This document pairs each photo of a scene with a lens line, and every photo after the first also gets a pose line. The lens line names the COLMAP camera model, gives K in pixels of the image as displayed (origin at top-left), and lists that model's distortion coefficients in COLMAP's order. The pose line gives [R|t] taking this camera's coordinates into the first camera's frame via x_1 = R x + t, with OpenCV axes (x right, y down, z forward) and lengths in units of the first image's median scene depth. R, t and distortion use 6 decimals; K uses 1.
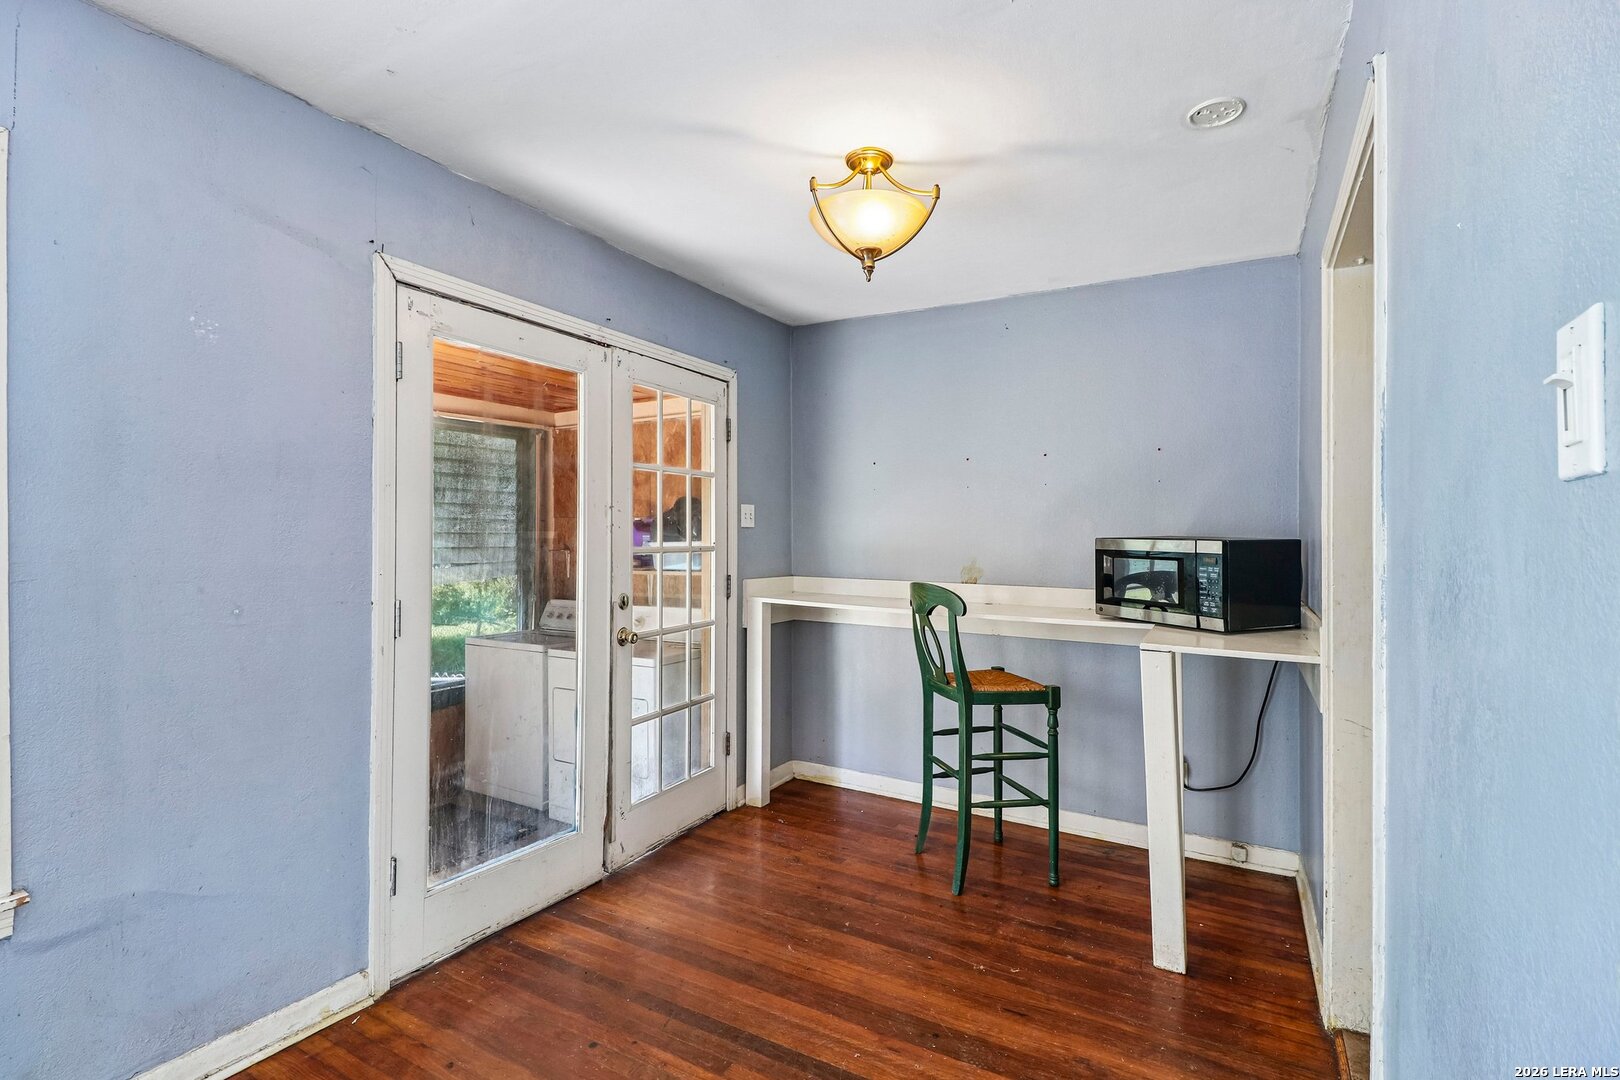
lens RADIAL K [[756.8, 0, 794.9], [0, 756.8, 547.7], [0, 0, 1]] dist [0.018863, -0.011210]
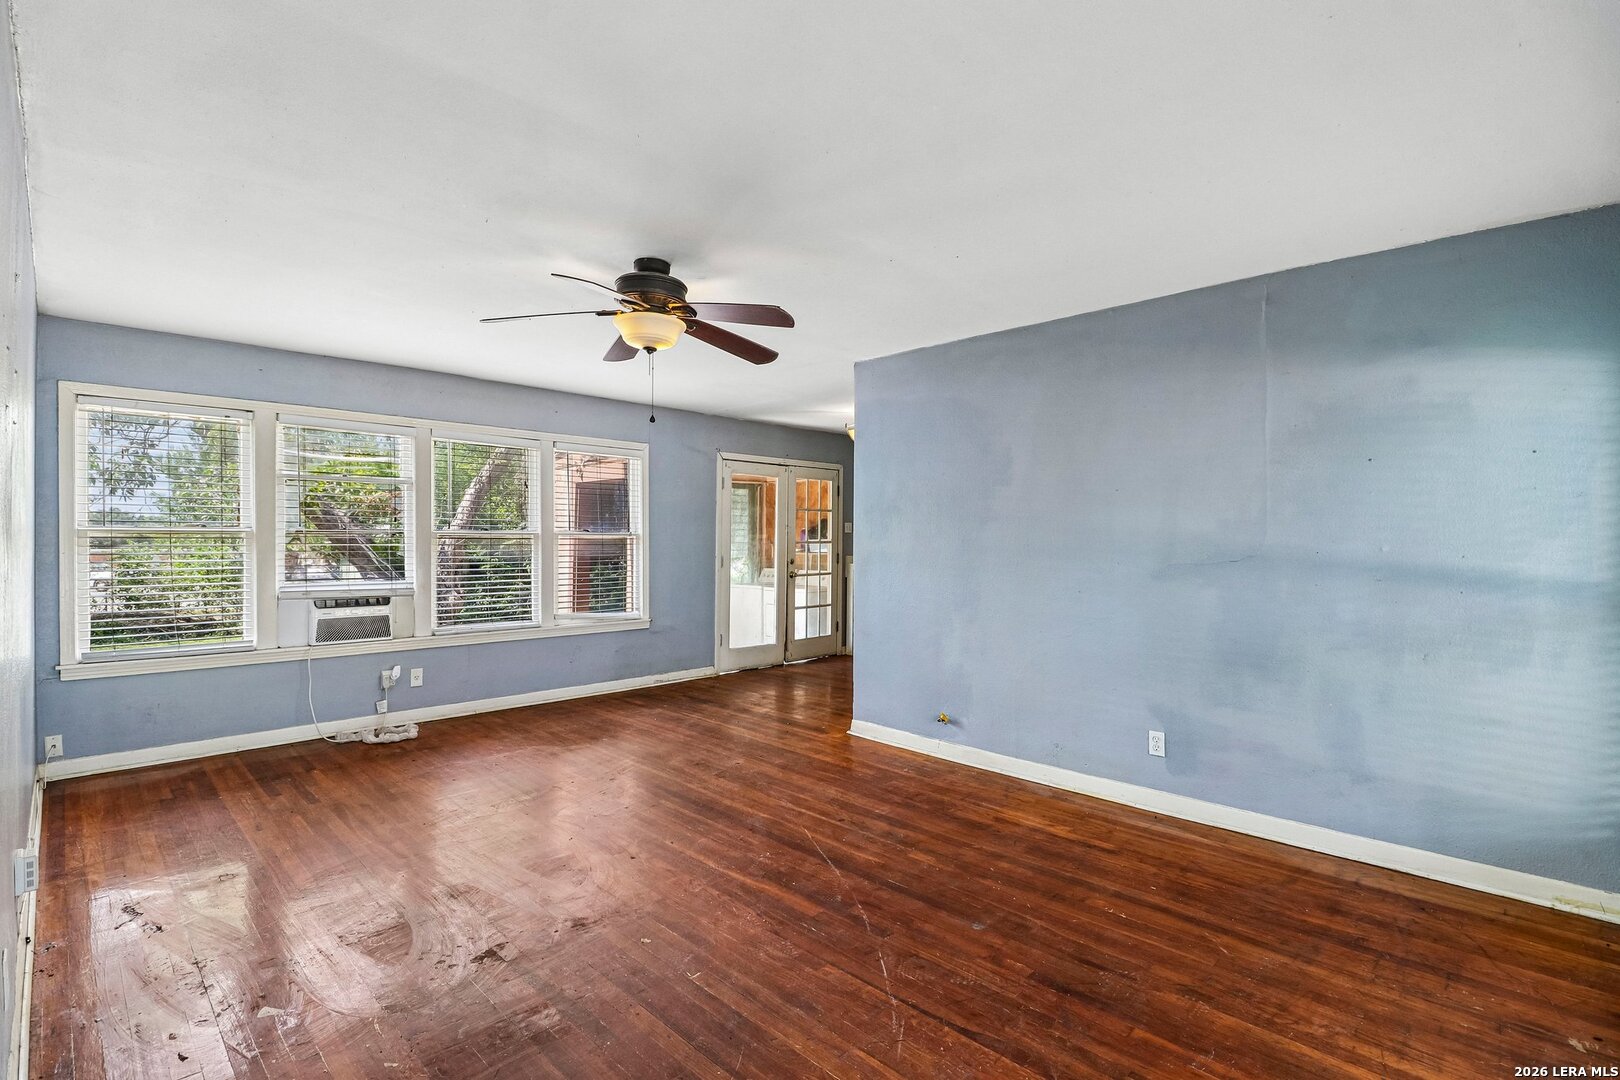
lens RADIAL K [[756.8, 0, 804.8], [0, 756.8, 538.1], [0, 0, 1]] dist [0.018863, -0.011210]
pose [[0.968712, 0.001731, -0.248180, 0.448165], [-0.006084, 0.999841, -0.016775, 0.032926], [0.248111, 0.017760, 0.968569, -1.466735]]
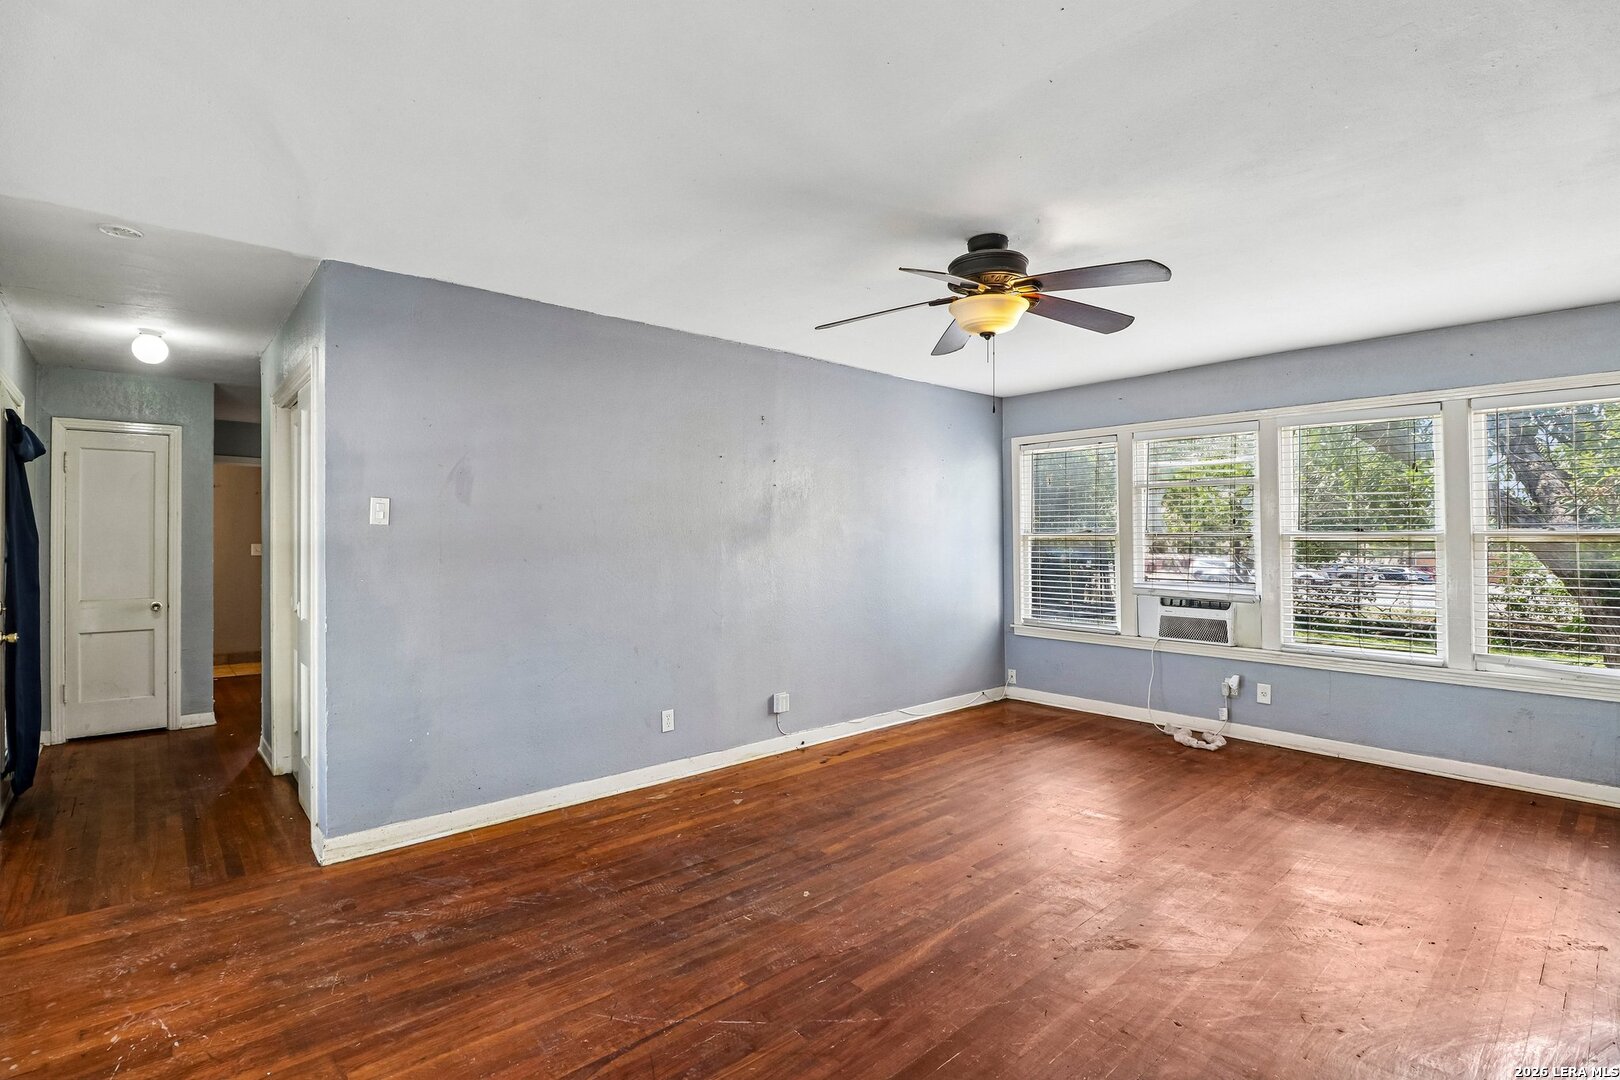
lens RADIAL K [[756.8, 0, 793.5], [0, 756.8, 542.0], [0, 0, 1]] dist [0.018863, -0.011210]
pose [[-0.307492, 0.002670, -0.951547, 0.959146], [-0.014020, 0.999875, 0.007336, 0.014376], [0.951447, 0.015596, -0.307416, -0.465981]]
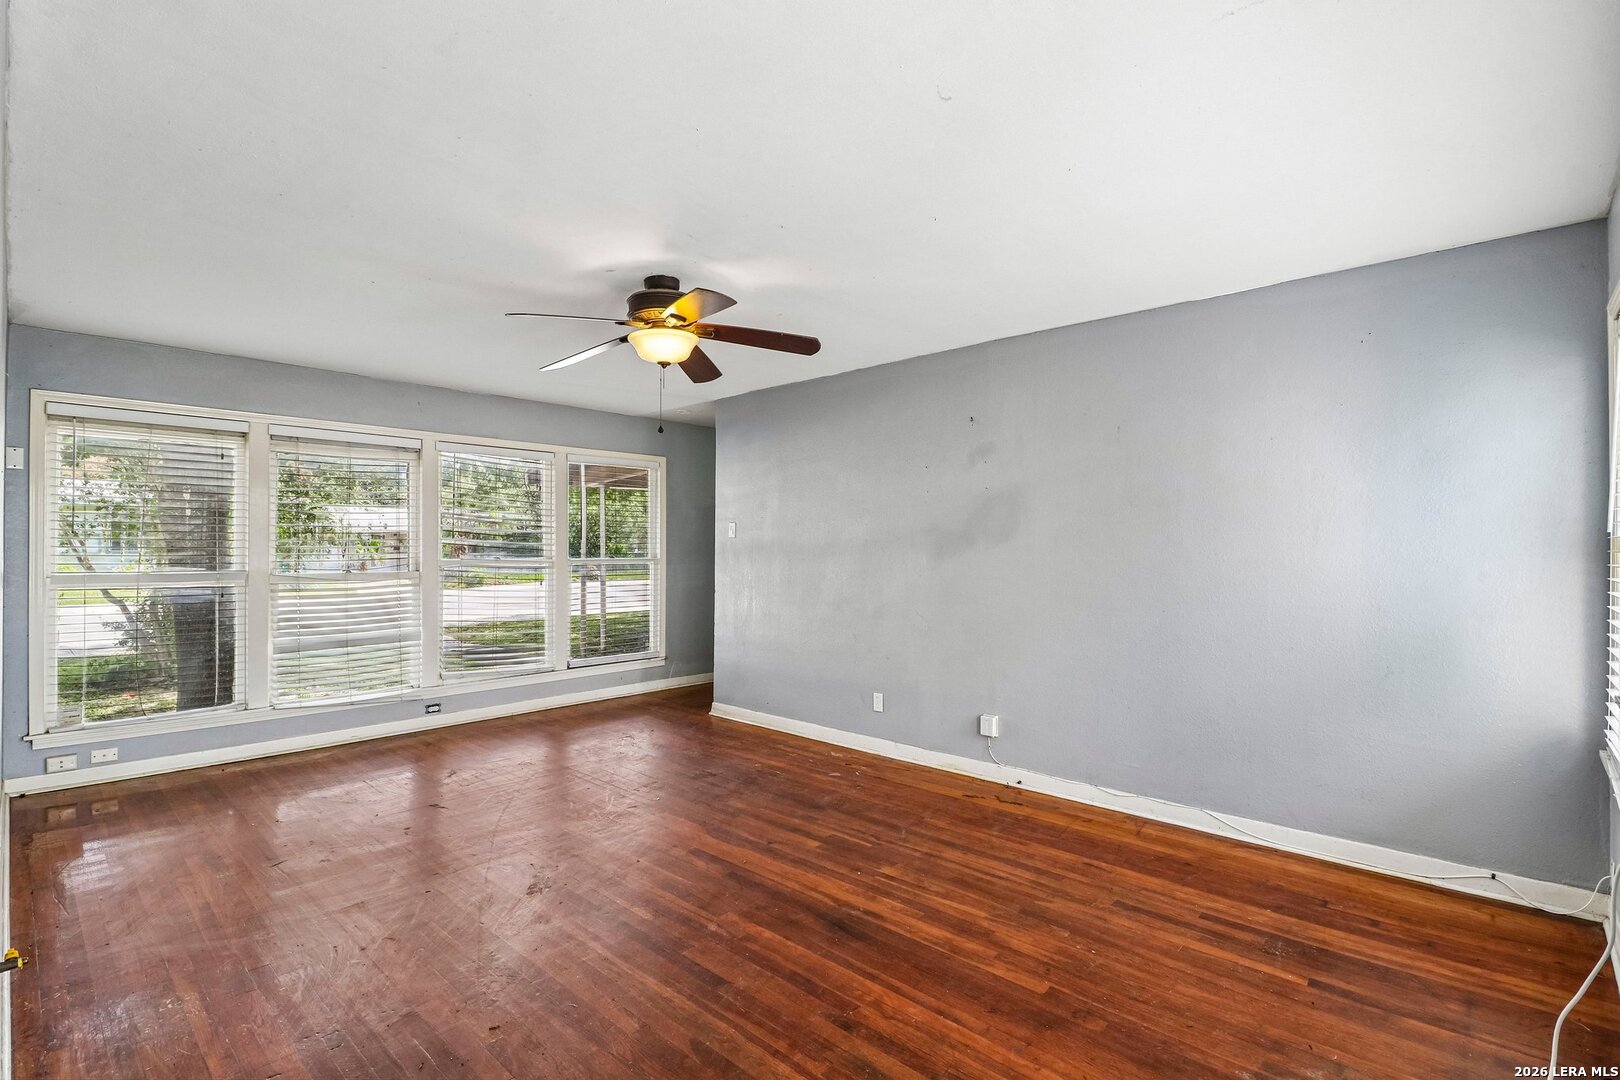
lens RADIAL K [[756.8, 0, 803.2], [0, 756.8, 539.7], [0, 0, 1]] dist [0.018863, -0.011210]
pose [[-0.977746, -0.002910, 0.209770, -0.418347], [-0.001440, 0.999973, 0.007163, -0.001477], [-0.209785, 0.006702, -0.977724, 0.464752]]
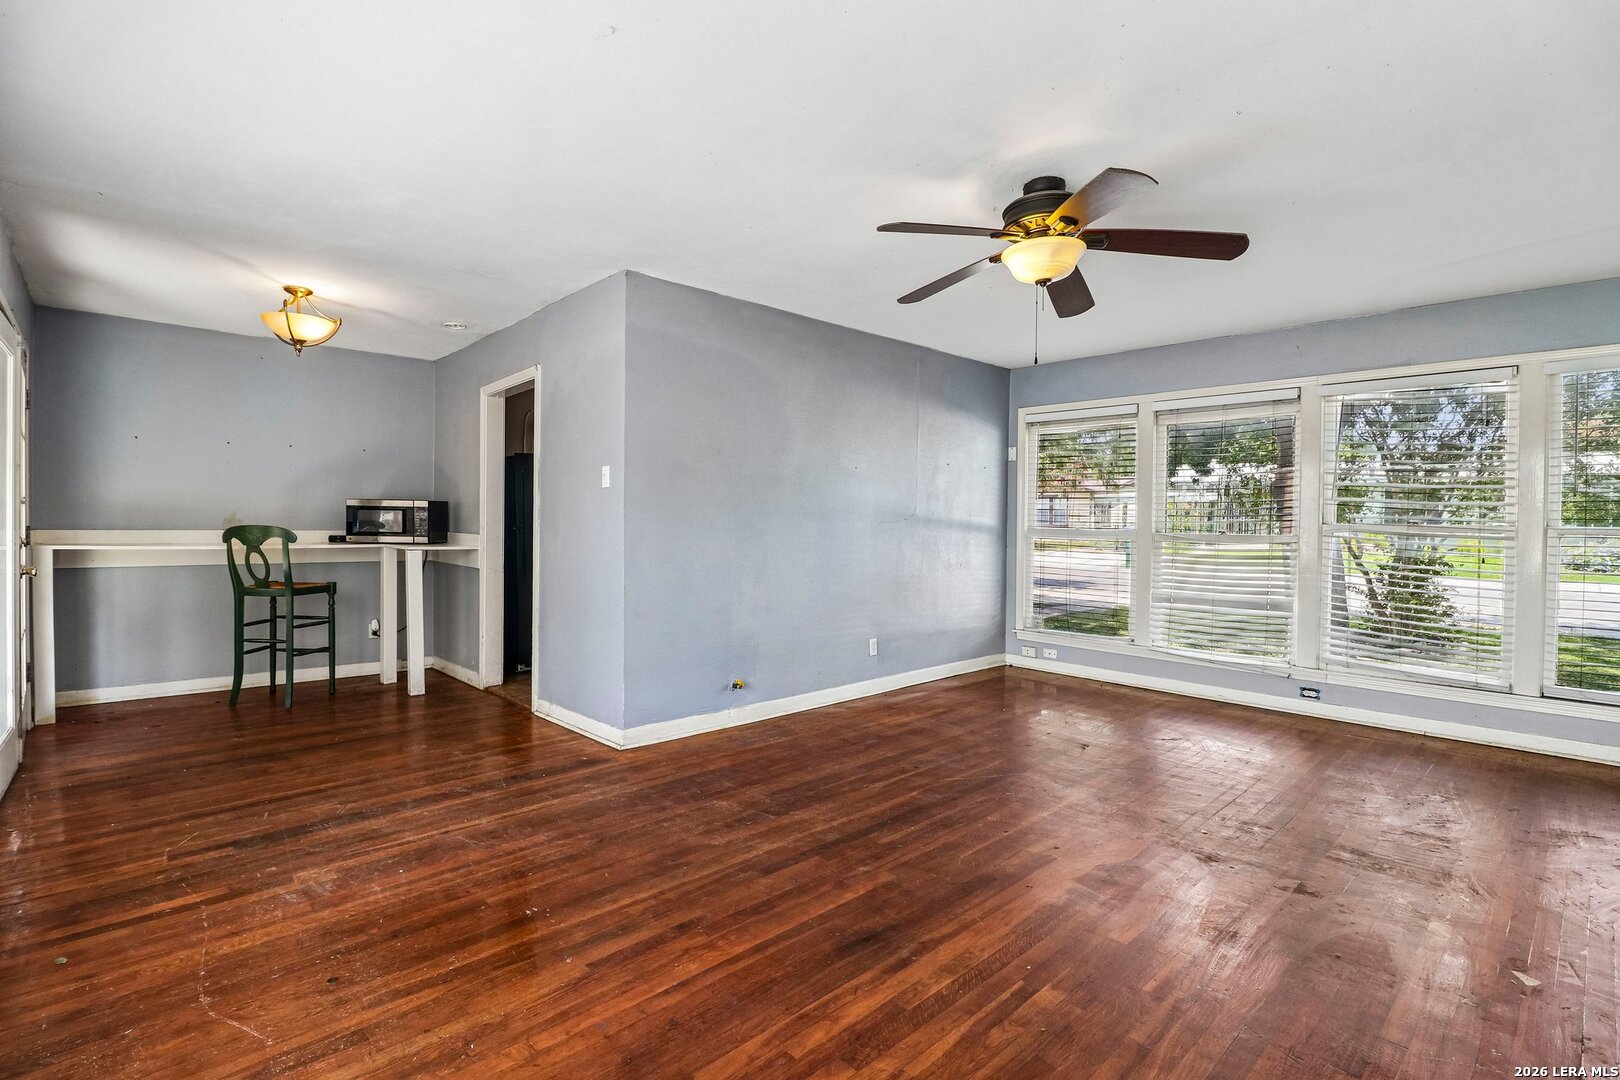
lens RADIAL K [[756.8, 0, 798.2], [0, 756.8, 536.6], [0, 0, 1]] dist [0.018863, -0.011210]
pose [[0.283608, -0.021157, 0.958707, -0.971742], [0.008696, 0.999772, 0.019491, 0.046888], [-0.958901, 0.002809, 0.283727, -0.508991]]
